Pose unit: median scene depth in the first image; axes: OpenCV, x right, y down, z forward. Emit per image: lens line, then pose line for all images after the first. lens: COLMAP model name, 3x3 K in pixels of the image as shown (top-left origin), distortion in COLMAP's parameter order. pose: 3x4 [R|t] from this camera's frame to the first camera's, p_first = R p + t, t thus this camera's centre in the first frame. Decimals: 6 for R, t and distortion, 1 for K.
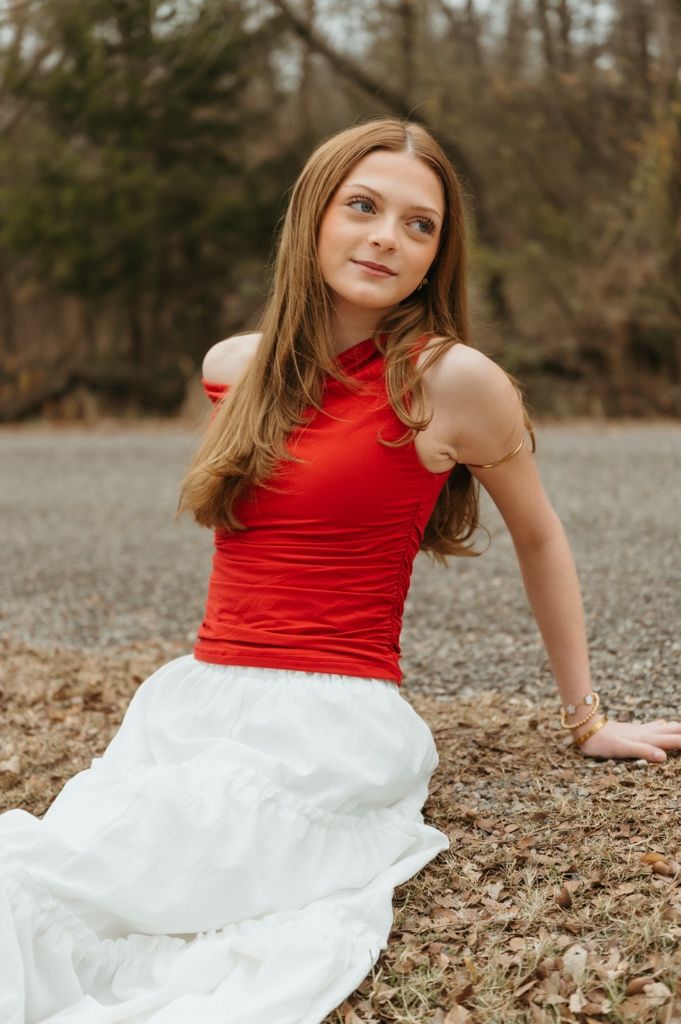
lens RADIAL K [[1524.5, 0, 340.5], [0, 1524.5, 512.0], [0, 0, 1]] dist [-0.120199, -0.032911]
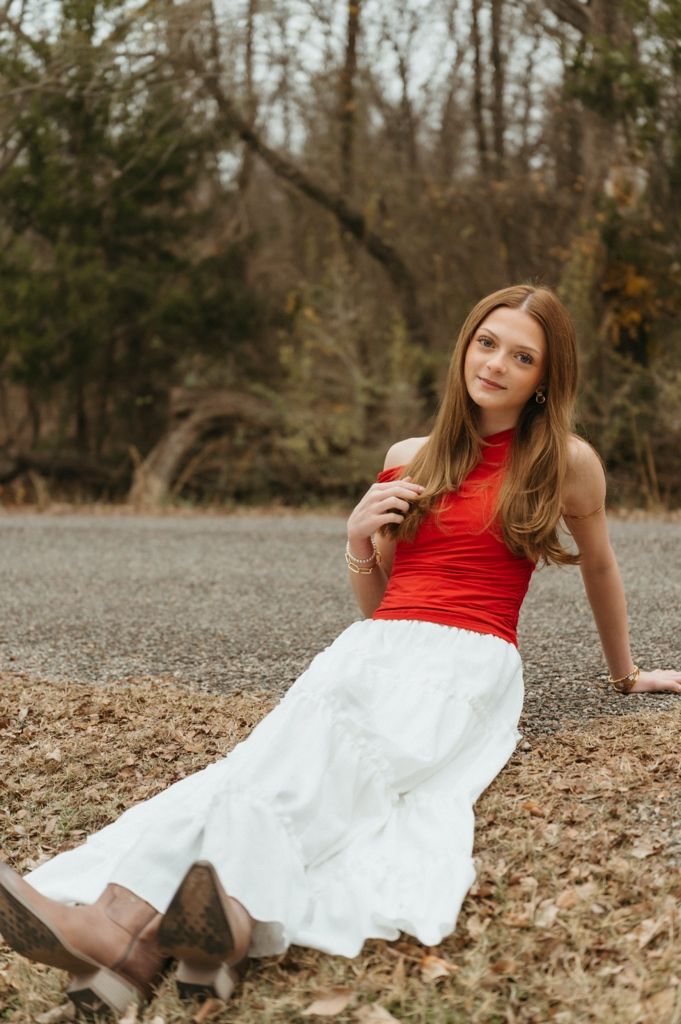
lens RADIAL K [[1540.2, 0, 340.5], [0, 1540.2, 512.0], [0, 0, 1]] dist [-0.036890, 0.017066]
pose [[0.998821, 0.015881, 0.045877, -0.018205], [-0.013154, 0.998163, -0.059144, 0.017079], [-0.046732, 0.058471, 0.997195, -0.192047]]
